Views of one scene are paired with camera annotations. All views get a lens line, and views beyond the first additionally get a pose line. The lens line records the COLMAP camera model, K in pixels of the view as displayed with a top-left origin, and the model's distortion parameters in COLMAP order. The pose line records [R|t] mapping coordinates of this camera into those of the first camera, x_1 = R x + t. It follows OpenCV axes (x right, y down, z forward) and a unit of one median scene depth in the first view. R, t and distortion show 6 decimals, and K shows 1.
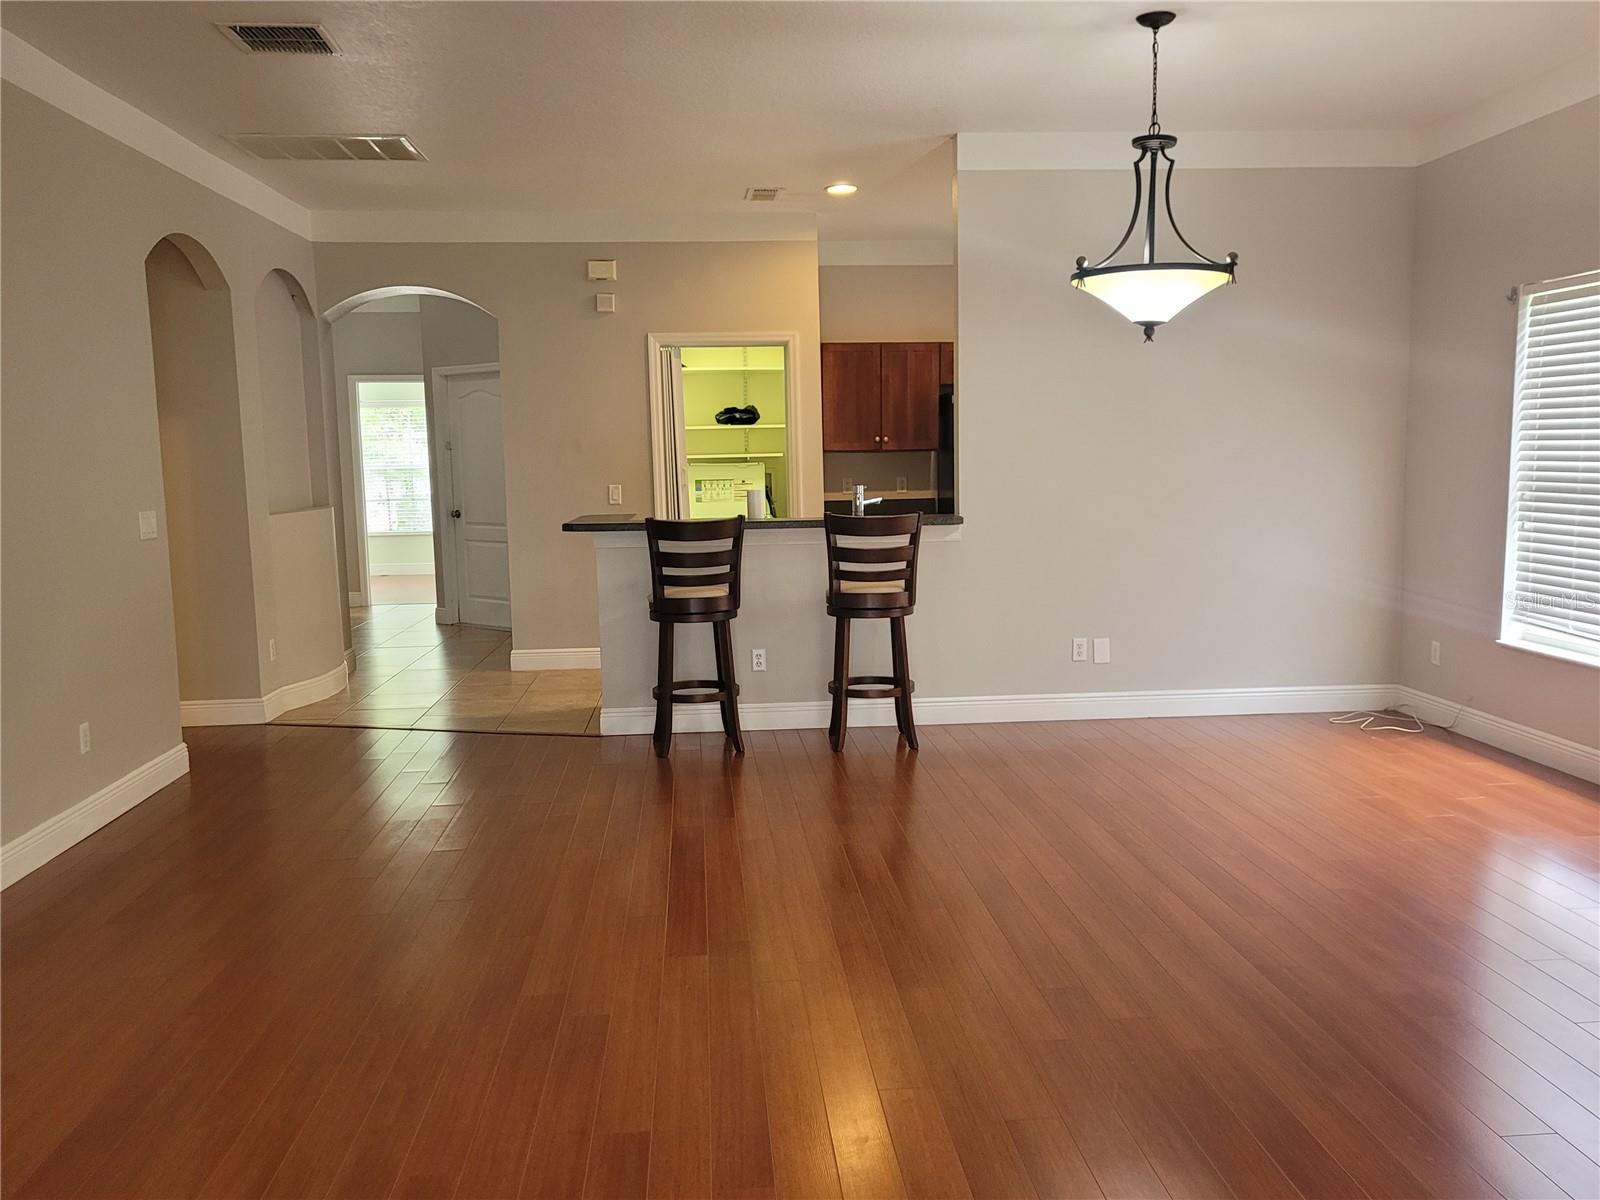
lens RADIAL K [[1339.6, 0, 800.0], [0, 1339.6, 600.0], [0, 0, 1]] dist [0.040420, -0.019325]
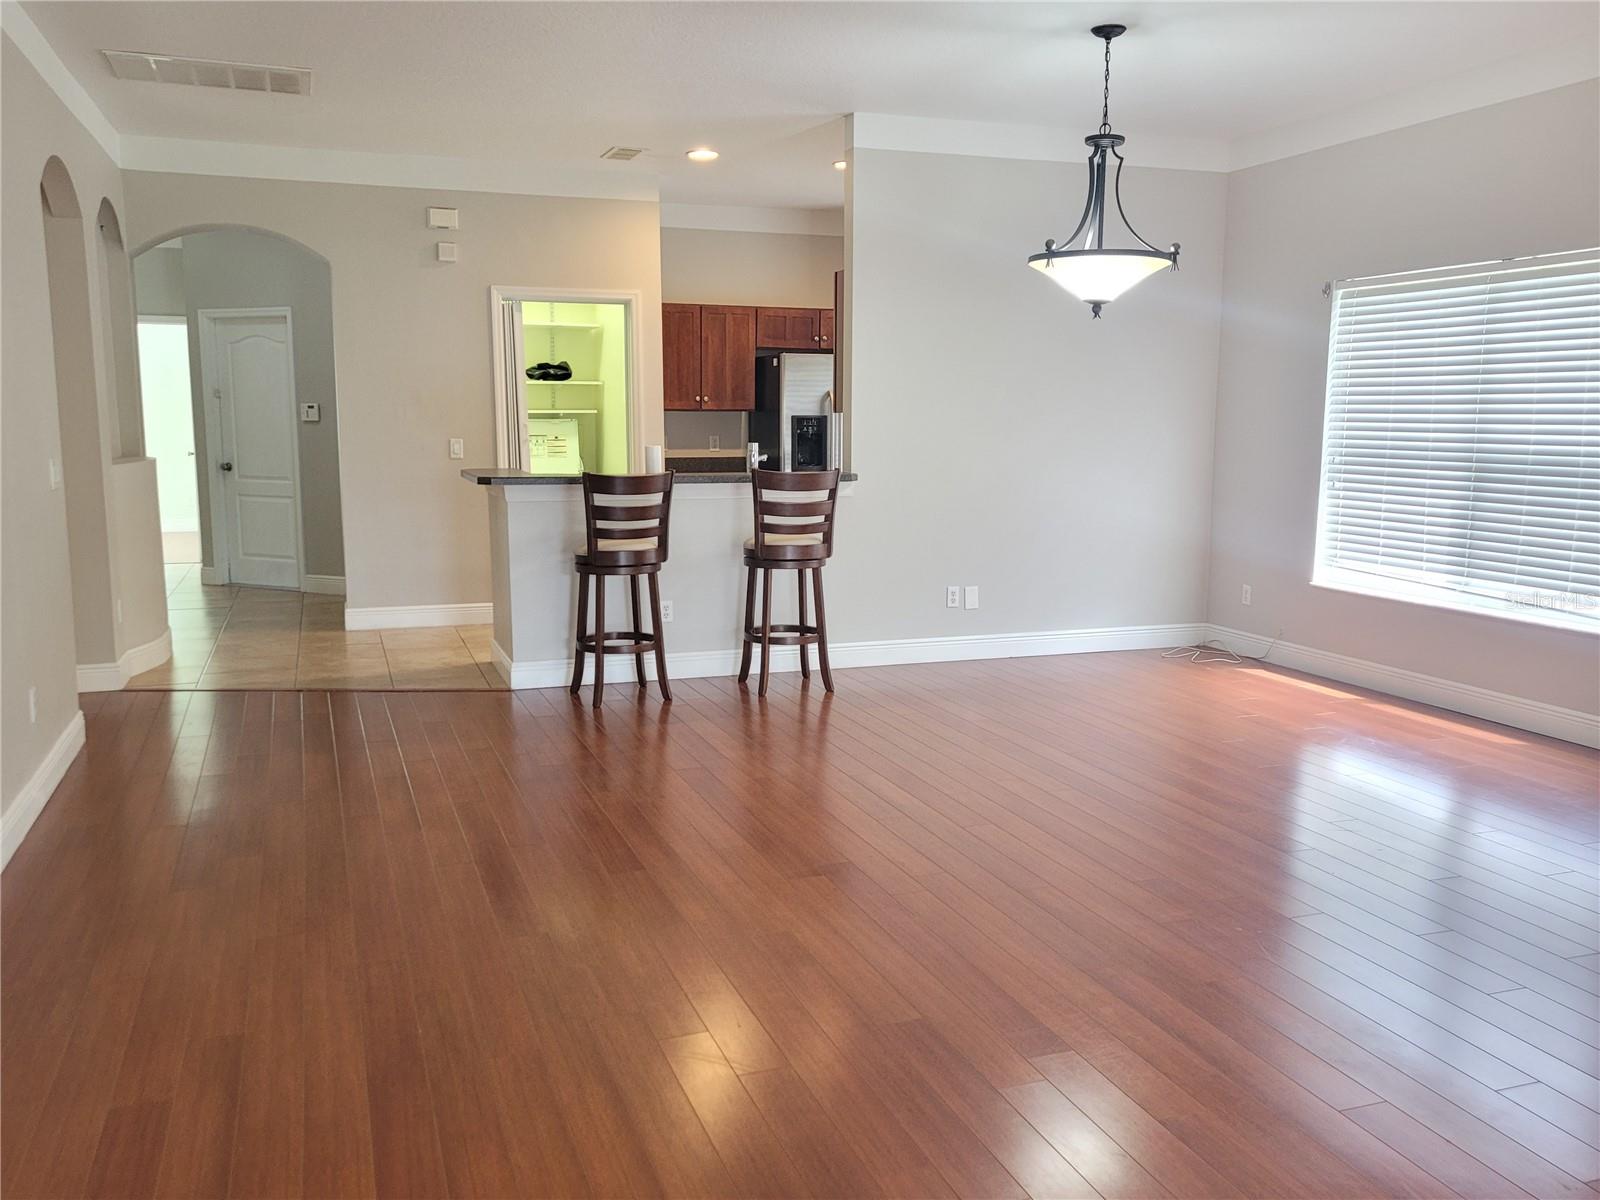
lens RADIAL K [[1331.1, 0, 801.0], [0, 1331.1, 578.7], [0, 0, 1]] dist [0.045867, -0.008112]
pose [[0.967172, -0.010924, 0.253888, -0.198393], [0.007400, 0.999863, 0.014834, 0.005461], [-0.254015, -0.012468, 0.967120, -0.015805]]
